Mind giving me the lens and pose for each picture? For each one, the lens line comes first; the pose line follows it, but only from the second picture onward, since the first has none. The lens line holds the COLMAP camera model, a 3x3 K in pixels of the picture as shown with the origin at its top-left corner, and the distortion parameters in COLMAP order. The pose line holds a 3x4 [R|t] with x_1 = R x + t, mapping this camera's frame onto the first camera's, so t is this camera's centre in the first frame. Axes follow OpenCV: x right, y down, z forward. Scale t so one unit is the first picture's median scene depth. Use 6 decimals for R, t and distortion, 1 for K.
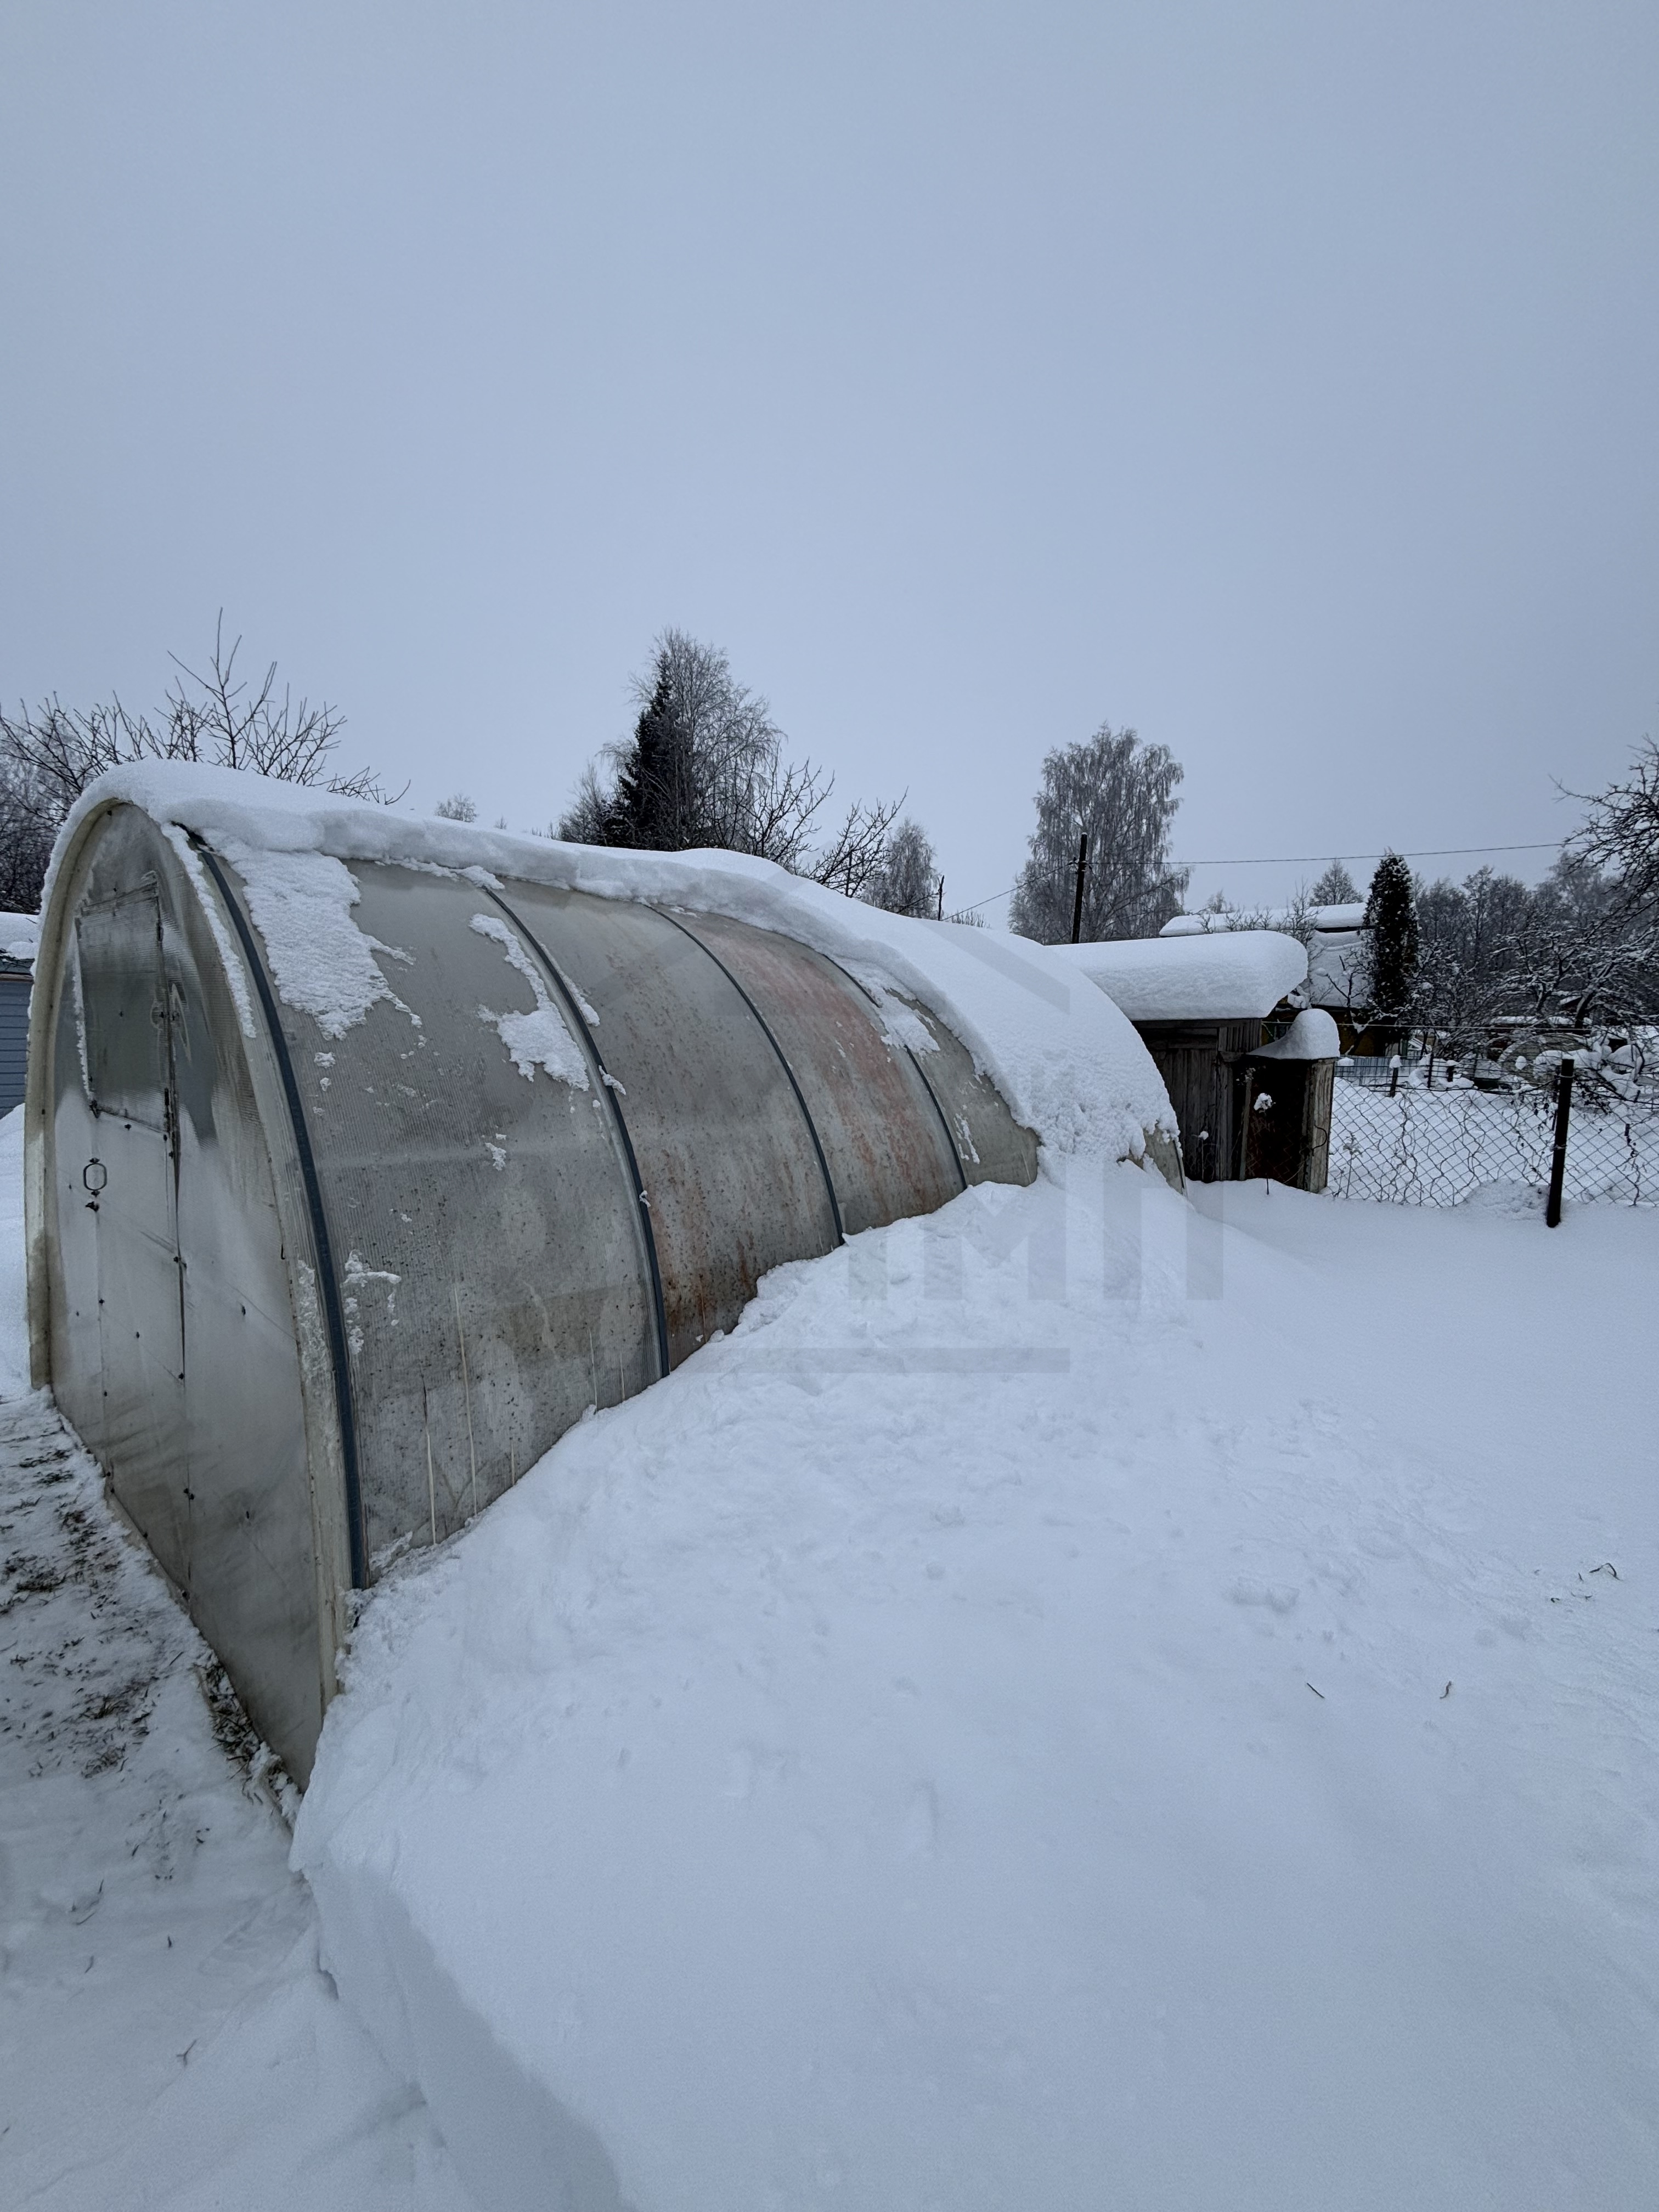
lens RADIAL K [[896.6, 0, 829.5], [0, 896.6, 1106.0], [0, 0, 1]] dist [0.001471, 0.000051]
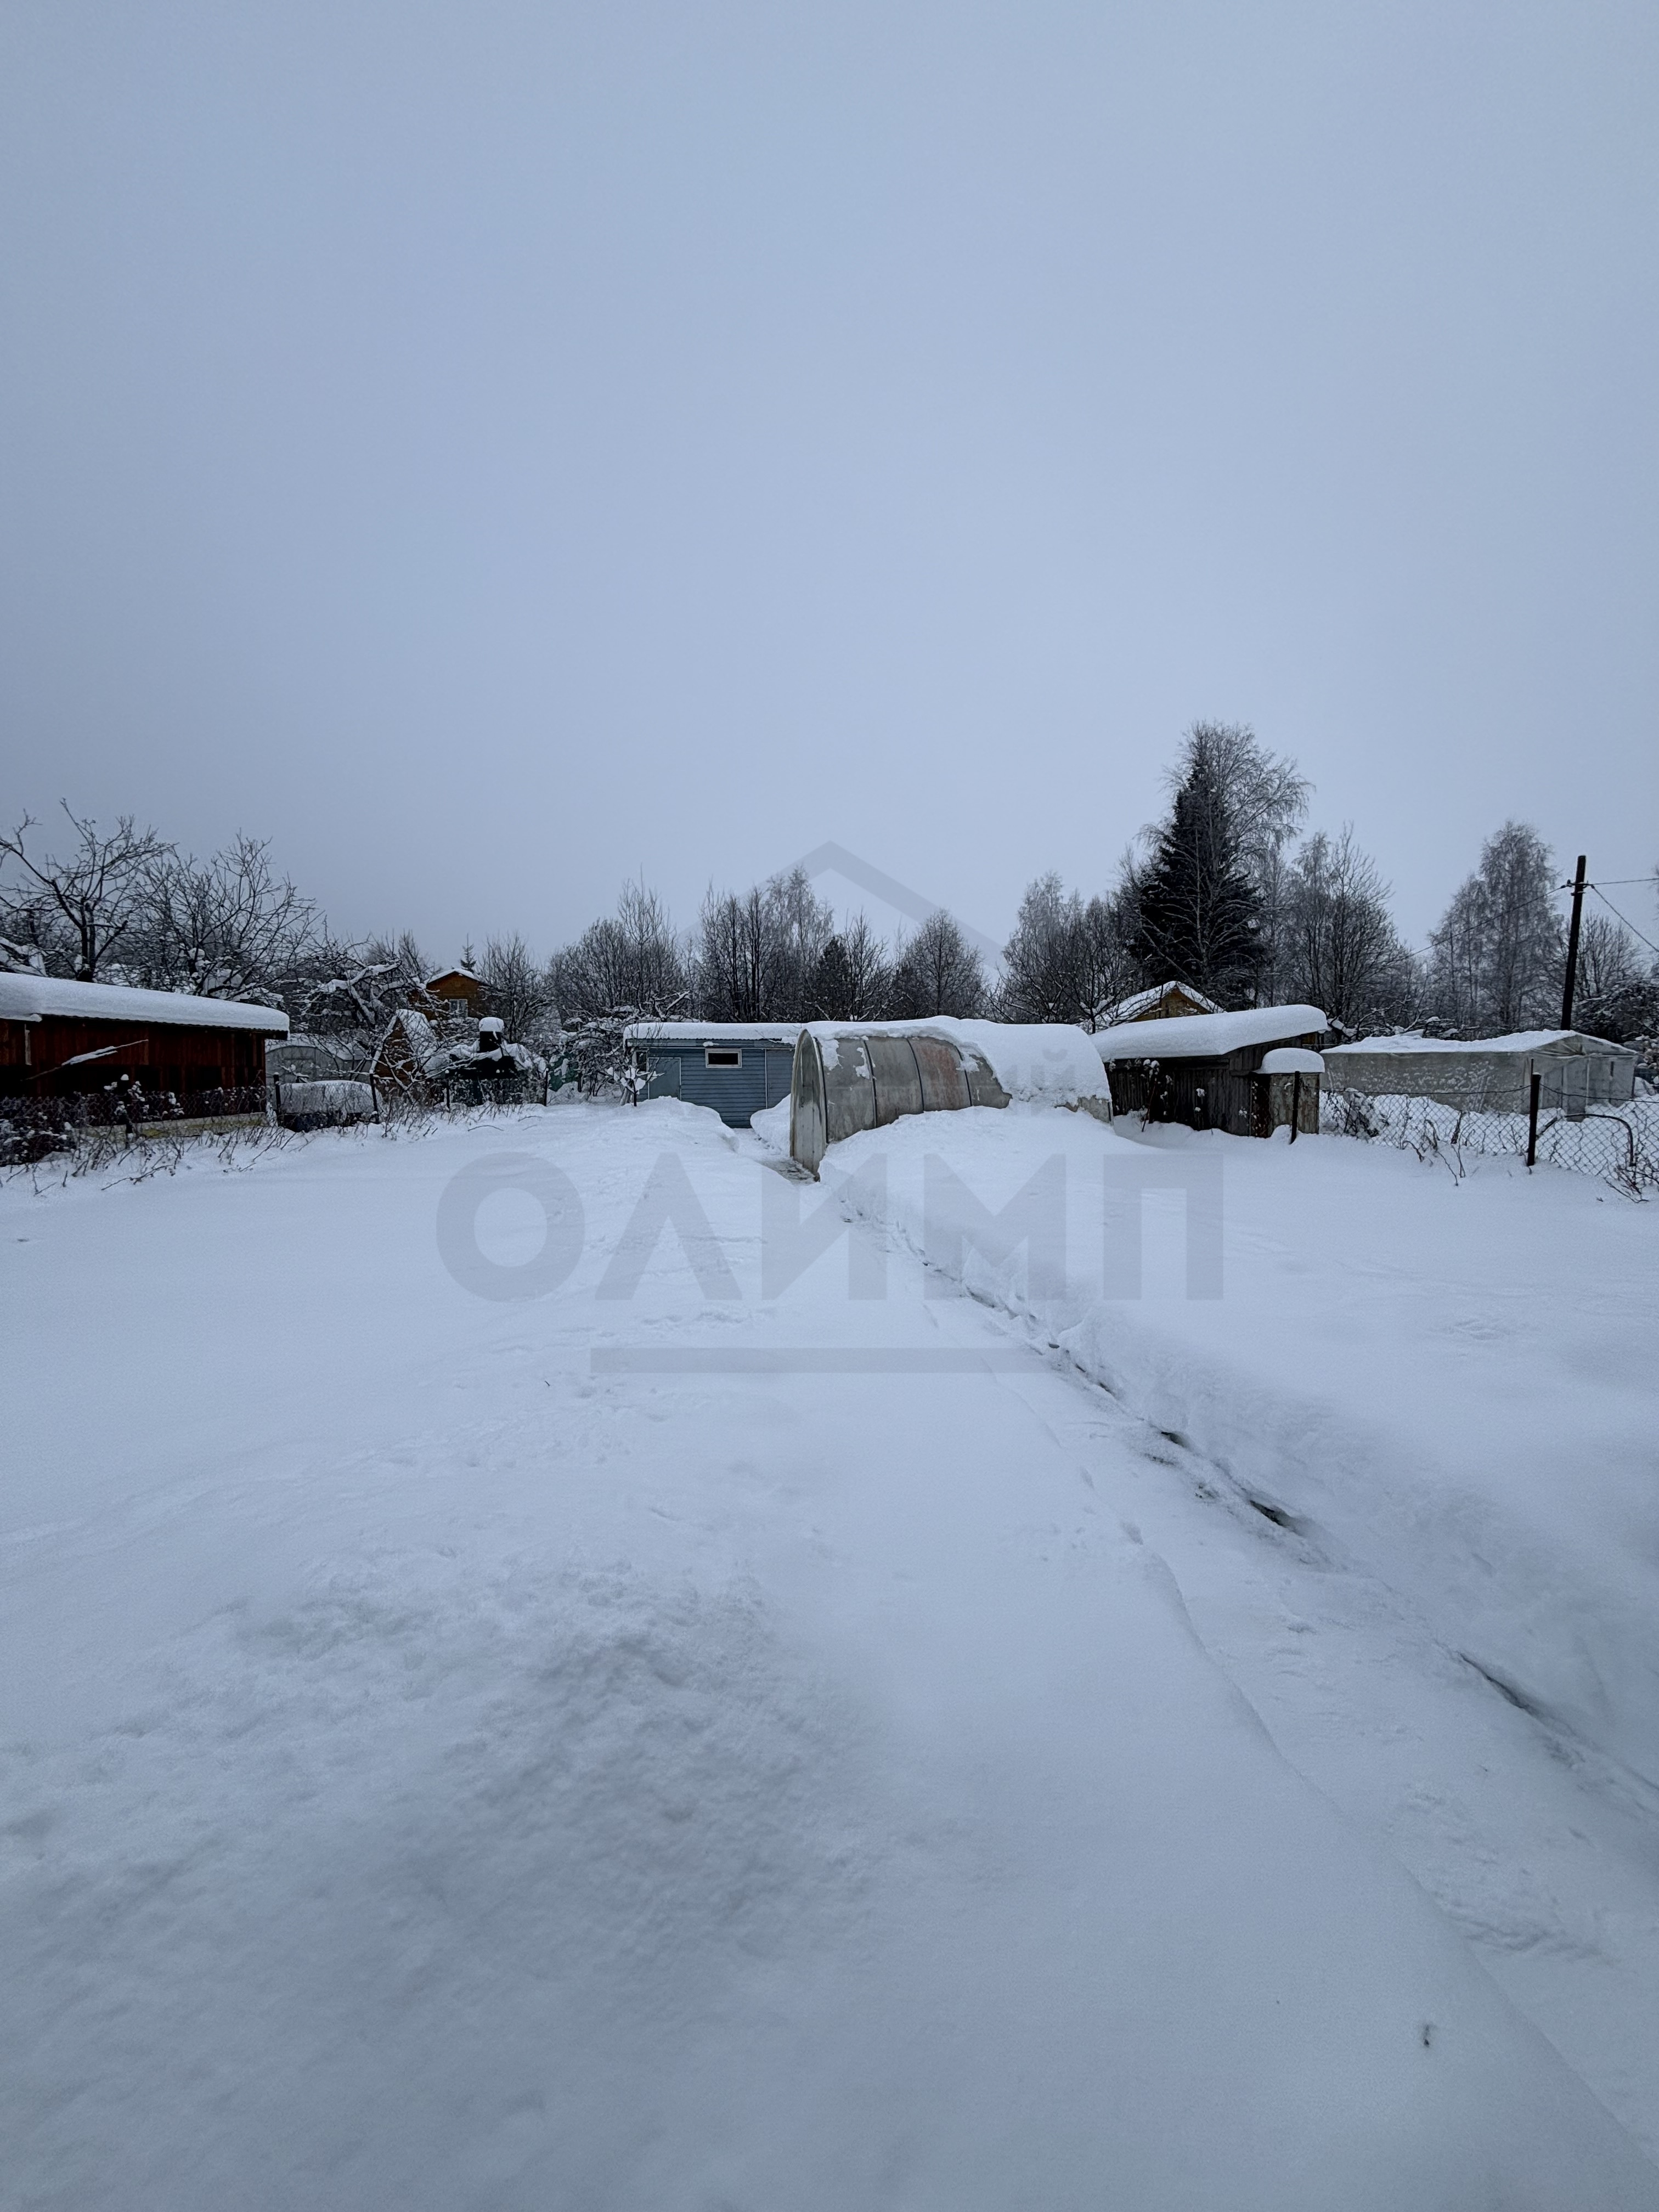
lens RADIAL K [[896.6, 0, 829.5], [0, 896.6, 1106.0], [0, 0, 1]] dist [0.001471, 0.000051]
pose [[0.784697, 0.010248, -0.619794, 0.181321], [-0.030191, 0.999309, -0.021700, 0.016801], [0.619143, 0.035740, 0.784464, -0.214290]]
